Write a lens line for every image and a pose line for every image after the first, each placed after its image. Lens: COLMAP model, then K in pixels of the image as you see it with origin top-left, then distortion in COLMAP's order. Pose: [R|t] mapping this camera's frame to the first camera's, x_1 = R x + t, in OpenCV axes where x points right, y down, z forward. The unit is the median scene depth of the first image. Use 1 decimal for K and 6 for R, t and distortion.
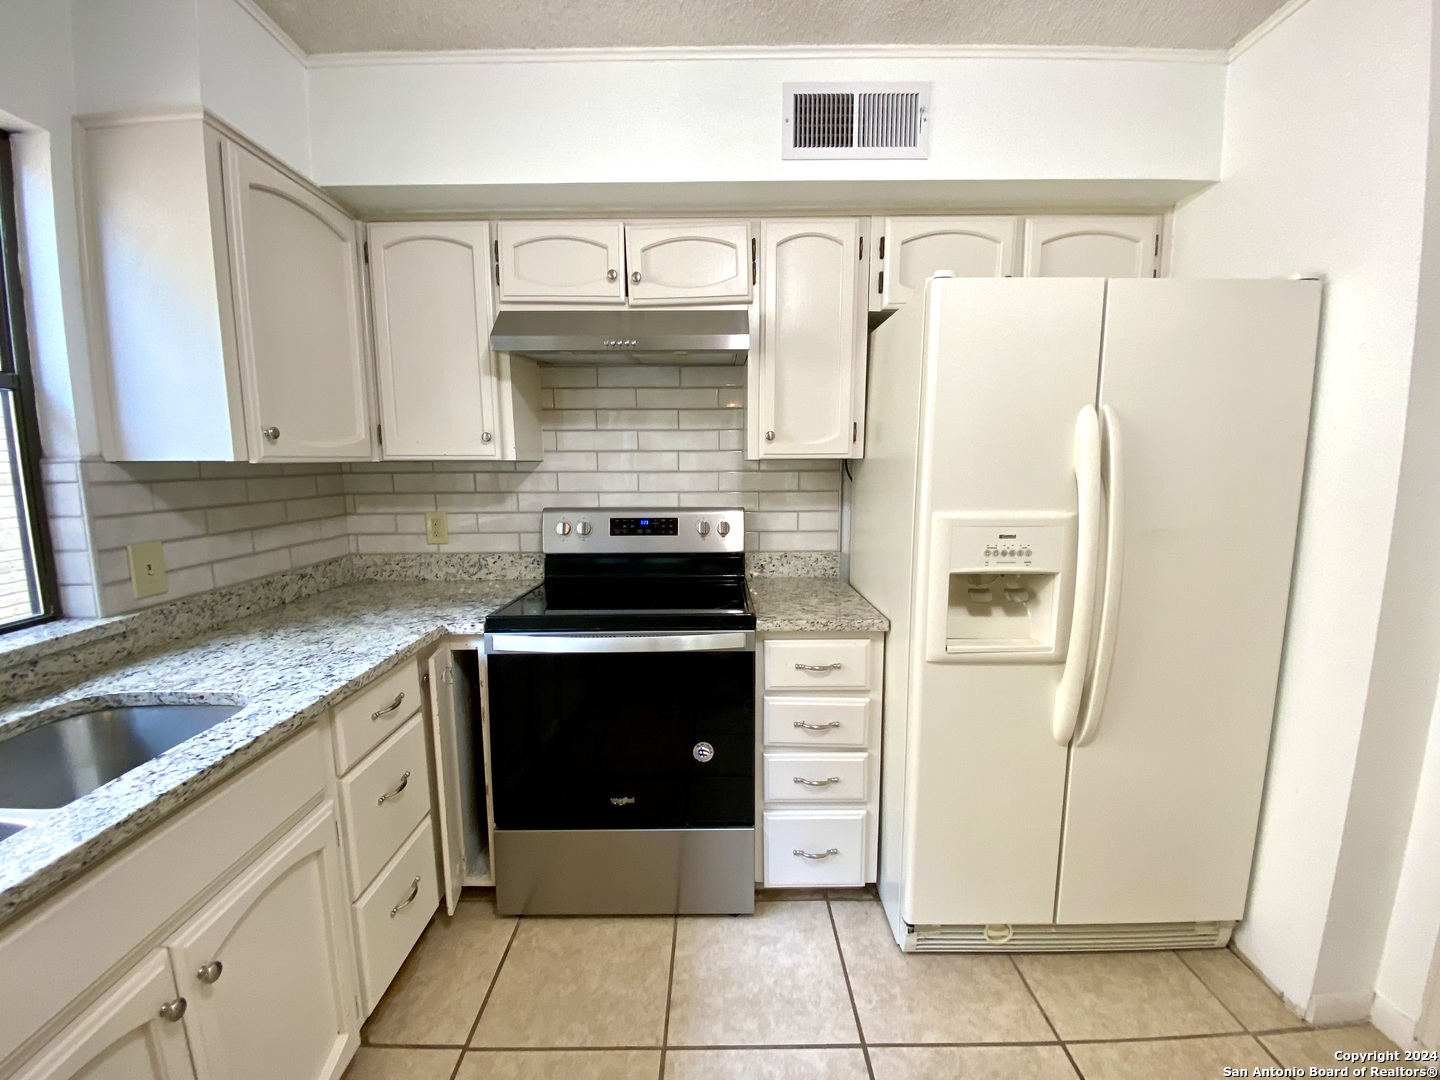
lens RADIAL K [[578.4, 0, 724.2], [0, 578.4, 538.0], [0, 0, 1]] dist [-0.001614, -0.011665]
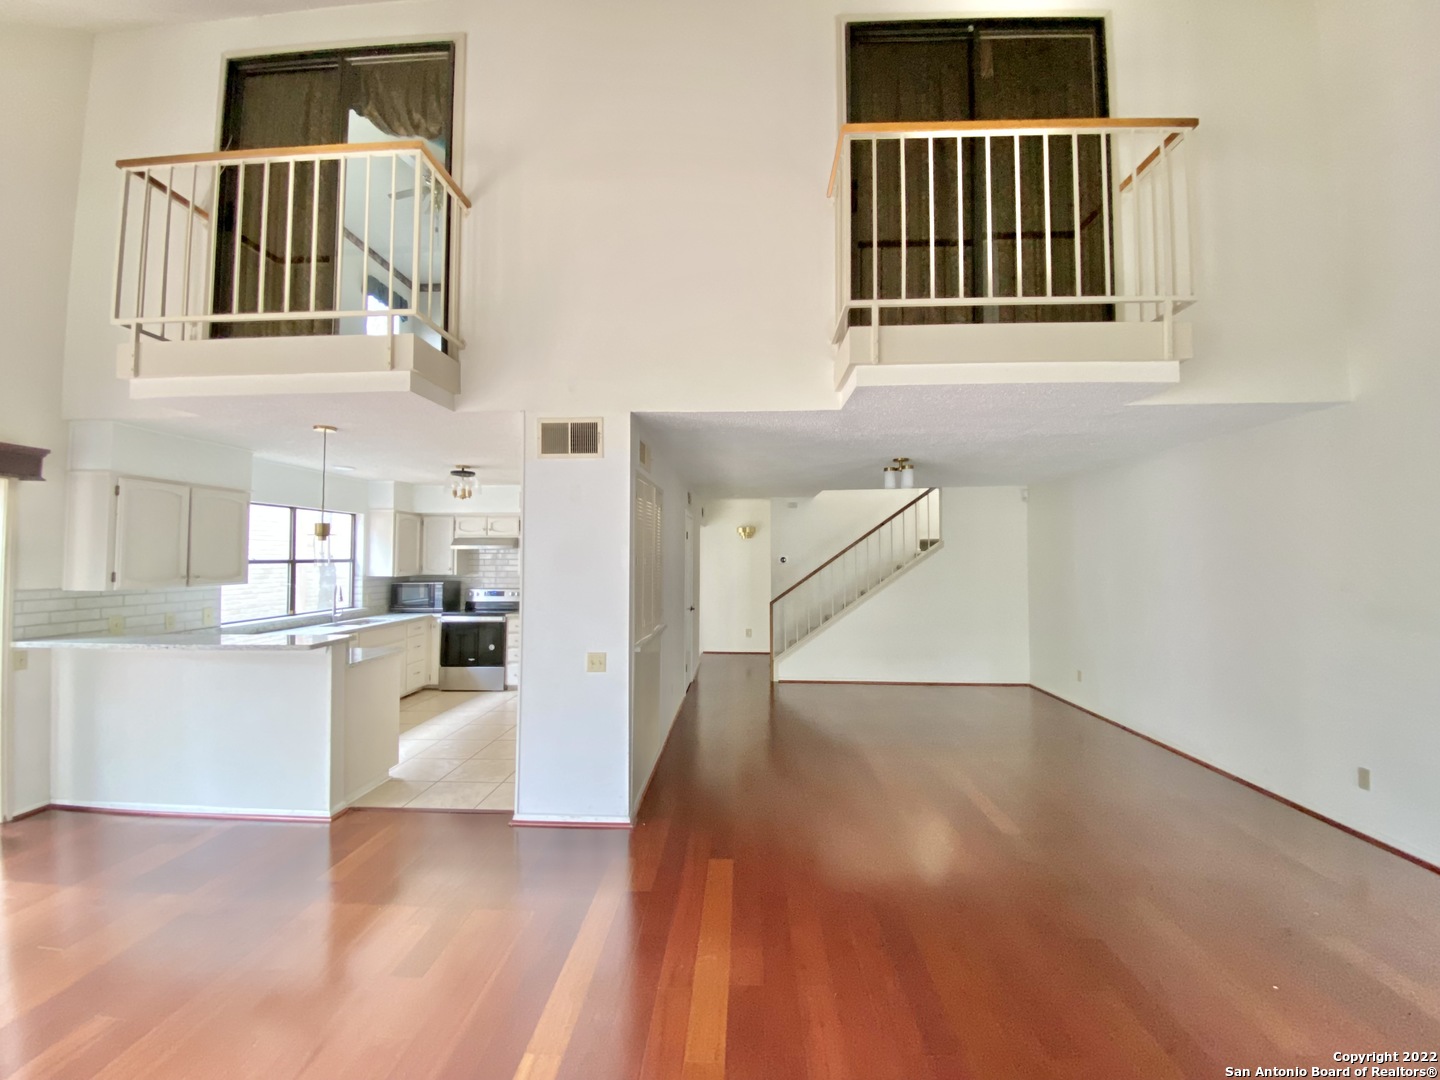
lens RADIAL K [[578.4, 0, 727.9], [0, 578.4, 542.0], [0, 0, 1]] dist [-0.001614, -0.011665]
pose [[0.998741, 0.002633, -0.050093, 1.699771], [-0.010451, 0.987628, -0.156464, 0.239872], [0.049061, 0.156791, 0.986412, -2.836432]]
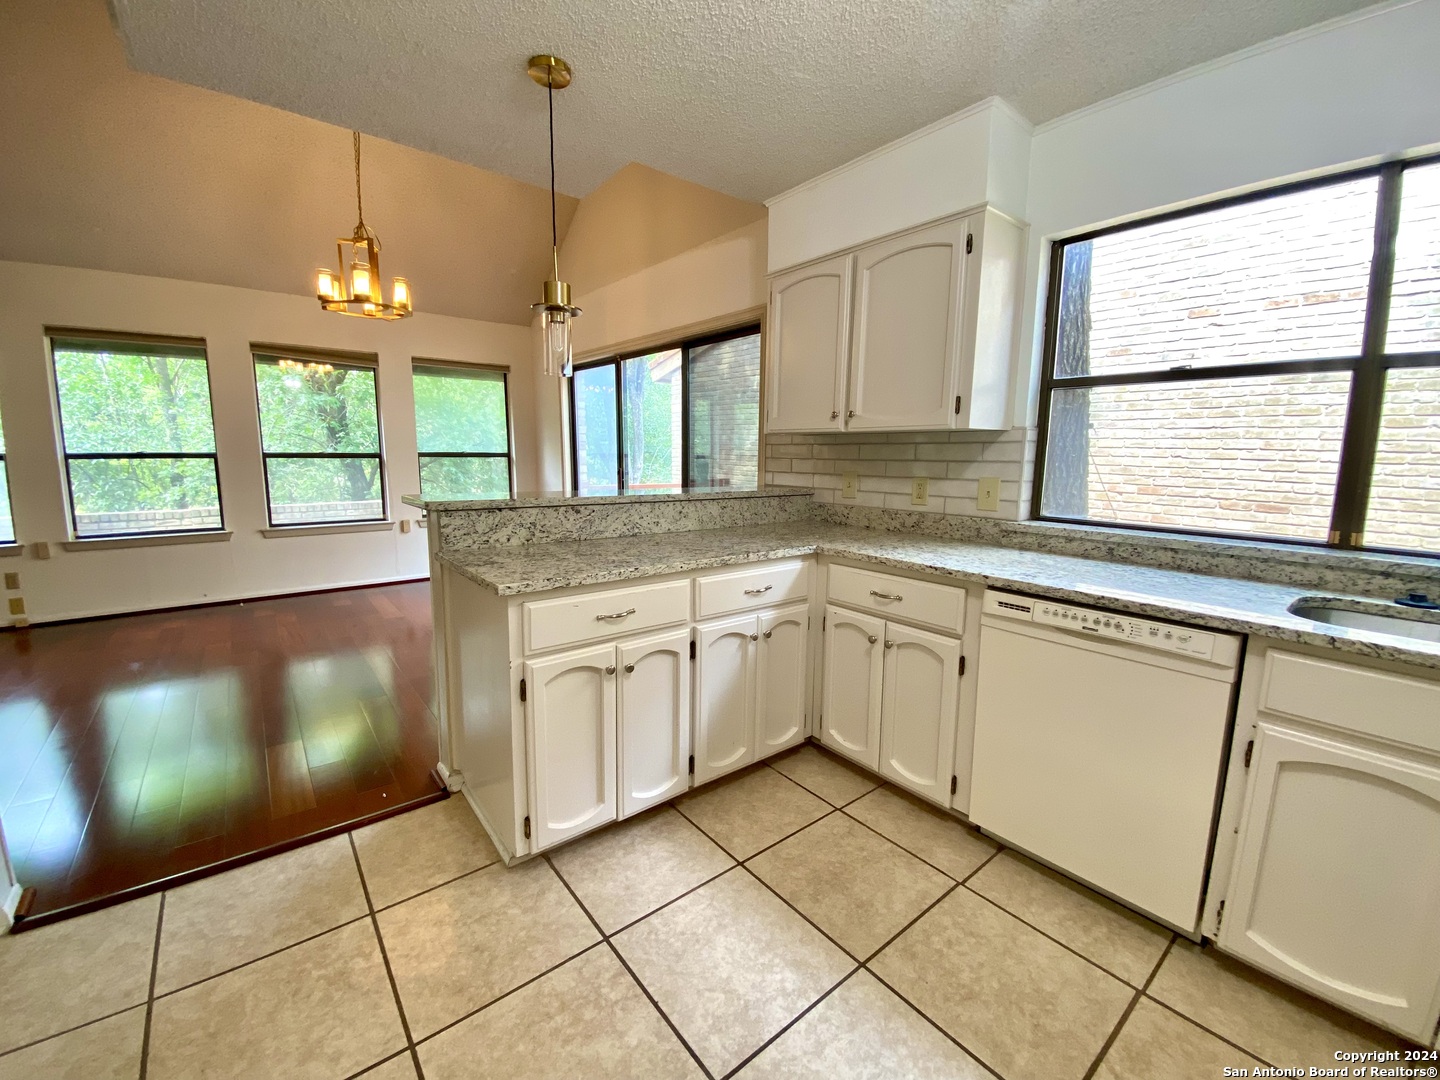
lens RADIAL K [[578.4, 0, 705.2], [0, 578.4, 539.0], [0, 0, 1]] dist [-0.001614, -0.011665]
pose [[-0.791719, 0.092139, -0.603896, 0.532492], [-0.082713, 0.963288, 0.255411, 0.003543], [0.605259, 0.252164, -0.755033, 0.300461]]
